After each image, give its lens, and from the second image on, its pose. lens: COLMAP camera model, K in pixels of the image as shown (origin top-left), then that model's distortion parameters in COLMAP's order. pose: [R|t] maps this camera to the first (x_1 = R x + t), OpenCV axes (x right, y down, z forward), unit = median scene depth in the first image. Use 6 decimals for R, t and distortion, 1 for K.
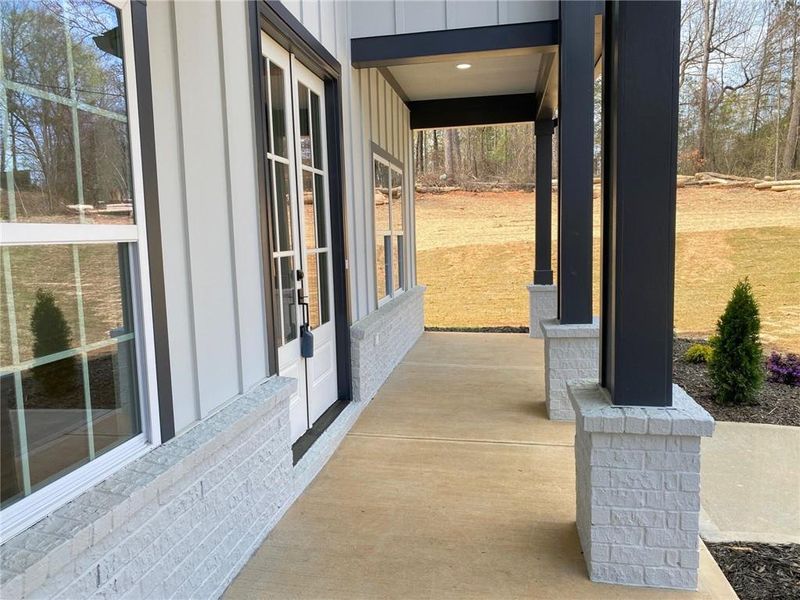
lens RADIAL K [[620.3, 0, 399.7], [0, 620.3, 300.5], [0, 0, 1]] dist [0.111001, -0.001270]
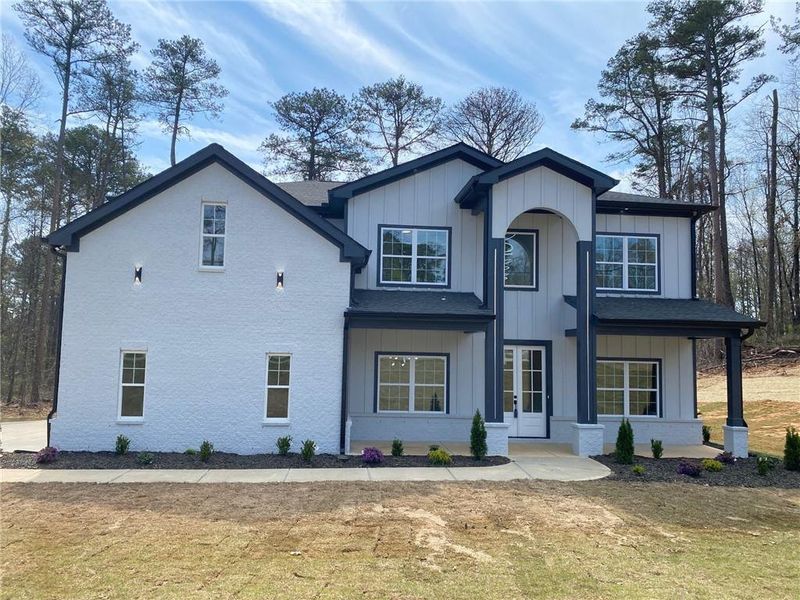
lens RADIAL K [[611.8, 0, 395.8], [0, 611.8, 298.8], [0, 0, 1]] dist [0.012084, -0.004930]
pose [[0.245089, -0.051017, -0.968157, 3.188355], [-0.129687, 0.987915, -0.084889, -0.208918], [0.960788, 0.146363, 0.235510, -0.722740]]
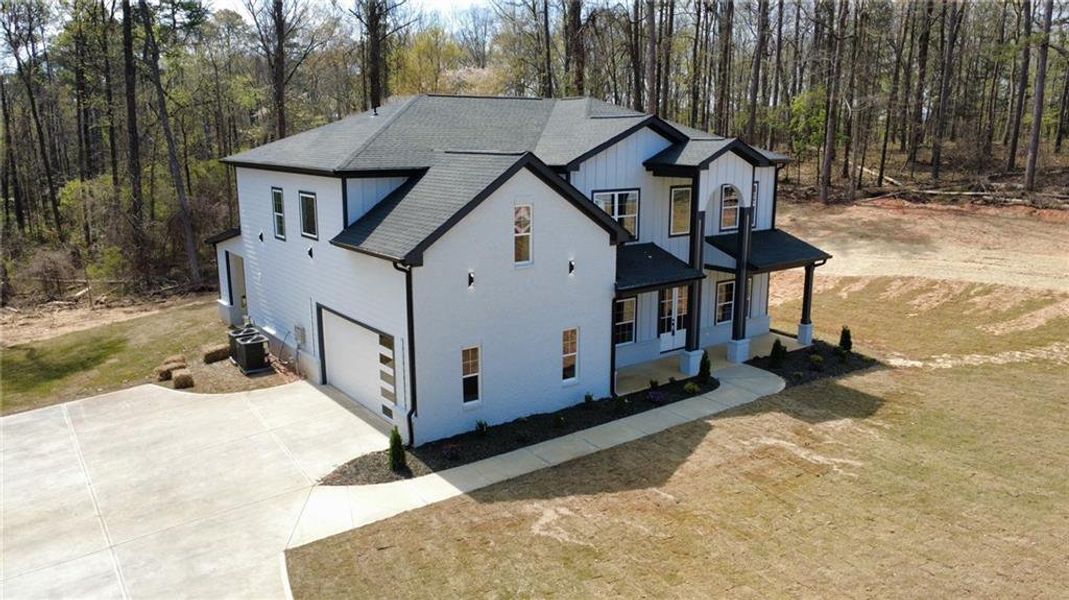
lens RADIAL K [[775.5, 0, 538.6], [0, 775.5, 303.7], [0, 0, 1]] dist [-0.008889, -0.001378]
pose [[0.712607, 0.179522, -0.678206, 3.039269], [-0.095248, 0.982512, 0.159993, -0.983972], [0.695068, -0.049414, 0.717244, -3.953870]]
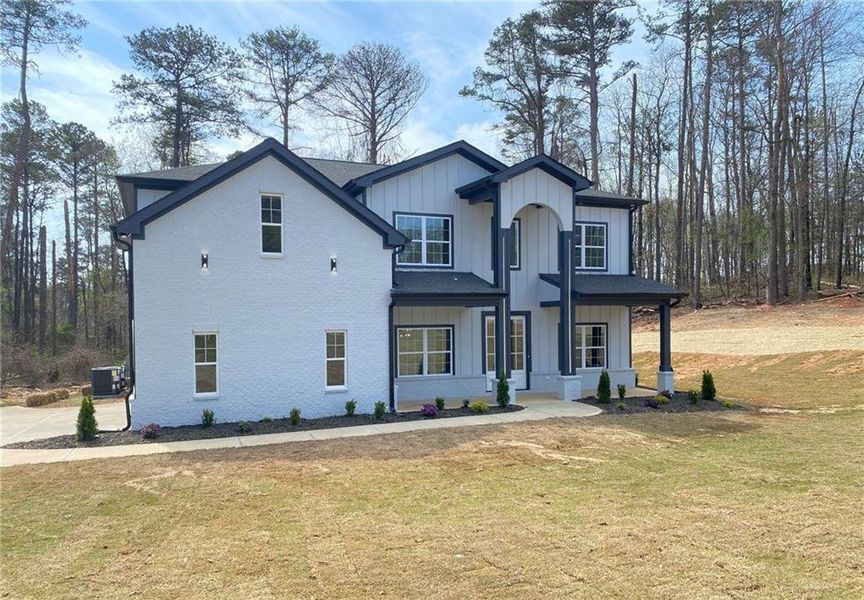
lens RADIAL K [[653.1, 0, 429.7], [0, 653.1, 329.0], [0, 0, 1]] dist [0.068658, -0.106366]
pose [[0.525423, 0.038518, -0.849969, 3.522541], [-0.094826, 0.995402, -0.013510, -0.129898], [0.845541, 0.087698, 0.526659, -2.031868]]
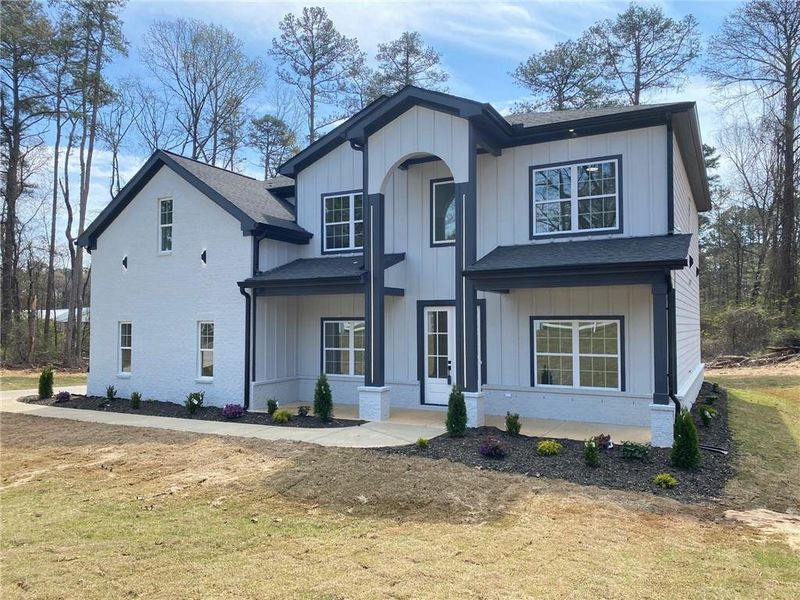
lens RADIAL K [[610.1, 0, 401.8], [0, 610.1, 298.9], [0, 0, 1]] dist [0.063608, -0.055882]
pose [[-0.336123, -0.008689, -0.941778, 3.036354], [-0.086224, 0.996042, 0.021584, -0.424156], [0.937863, 0.088459, -0.335542, 1.712461]]
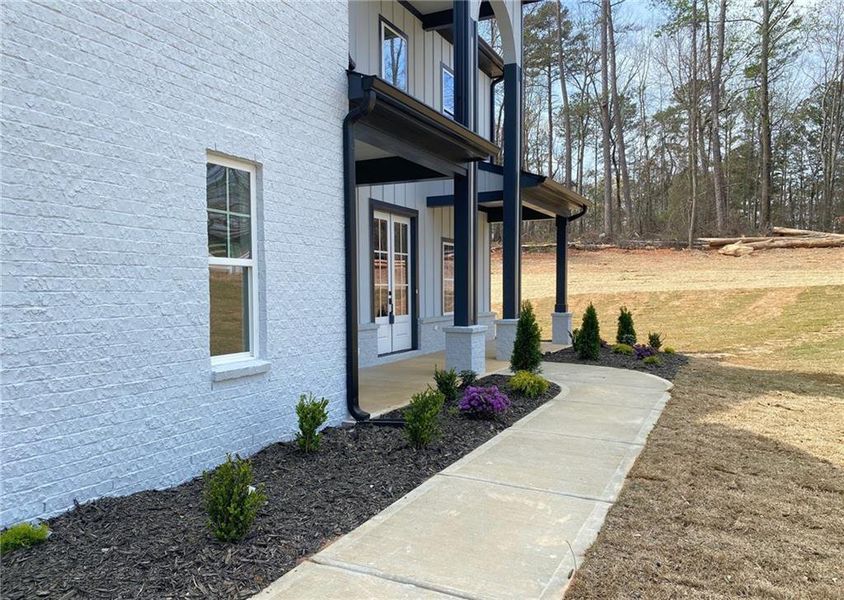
lens RADIAL K [[630.1, 0, 421.5], [0, 630.1, 324.2], [0, 0, 1]] dist [-0.002351, -0.001096]
pose [[0.957372, 0.039928, -0.286084, 0.671393], [-0.052409, 0.997973, -0.036103, 0.163947], [0.284062, 0.049558, 0.957524, -1.399308]]
